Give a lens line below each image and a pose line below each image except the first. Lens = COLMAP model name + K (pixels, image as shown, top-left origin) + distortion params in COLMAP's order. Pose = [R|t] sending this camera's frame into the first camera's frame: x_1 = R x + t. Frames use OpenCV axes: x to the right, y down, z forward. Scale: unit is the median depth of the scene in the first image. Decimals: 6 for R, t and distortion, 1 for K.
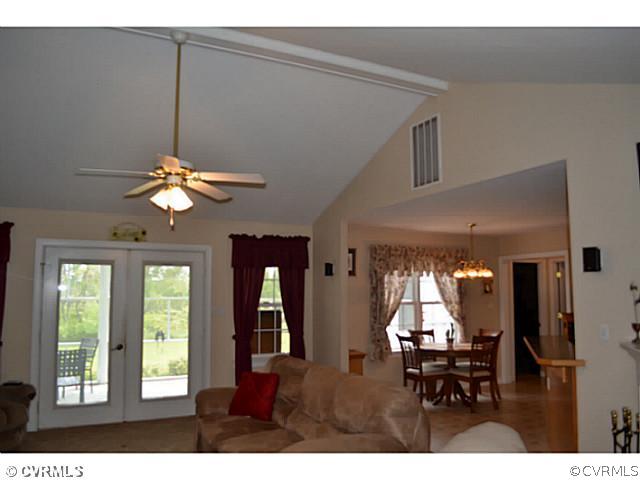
lens RADIAL K [[523.9, 0, 320.0], [0, 523.9, 240.0], [0, 0, 1]] dist [-0.068396, 0.002370]
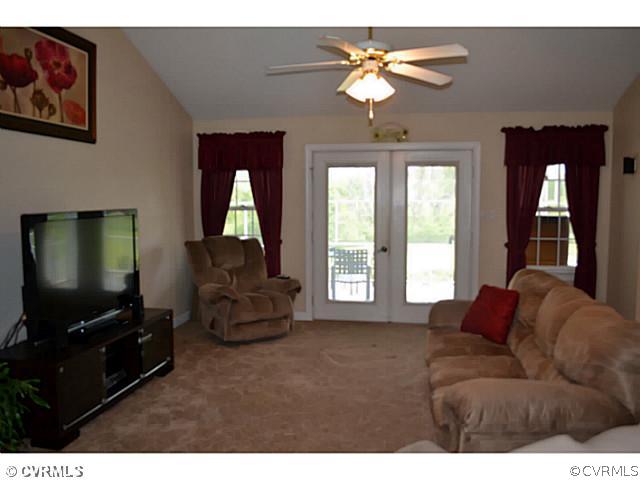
lens RADIAL K [[523.9, 0, 320.0], [0, 523.9, 240.0], [0, 0, 1]] dist [-0.068396, 0.002370]
pose [[0.806041, 0.049997, -0.589744, 0.088294], [0.058937, 0.984693, 0.164034, 0.011954], [0.588917, -0.166976, 0.790756, 0.098804]]
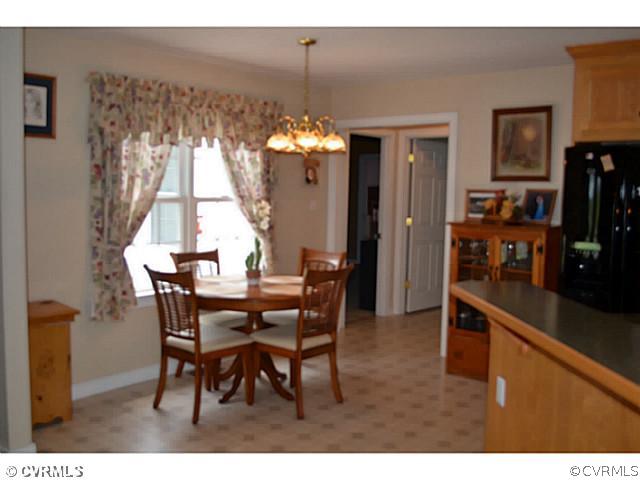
lens RADIAL K [[633.7, 0, 320.0], [0, 633.7, 240.0], [0, 0, 1]] dist [-0.058698, 0.001292]
pose [[0.917829, -0.015418, 0.396676, 0.062224], [-0.058781, 0.982952, 0.174212, 0.046879], [-0.392600, -0.183214, 0.901276, 0.407299]]
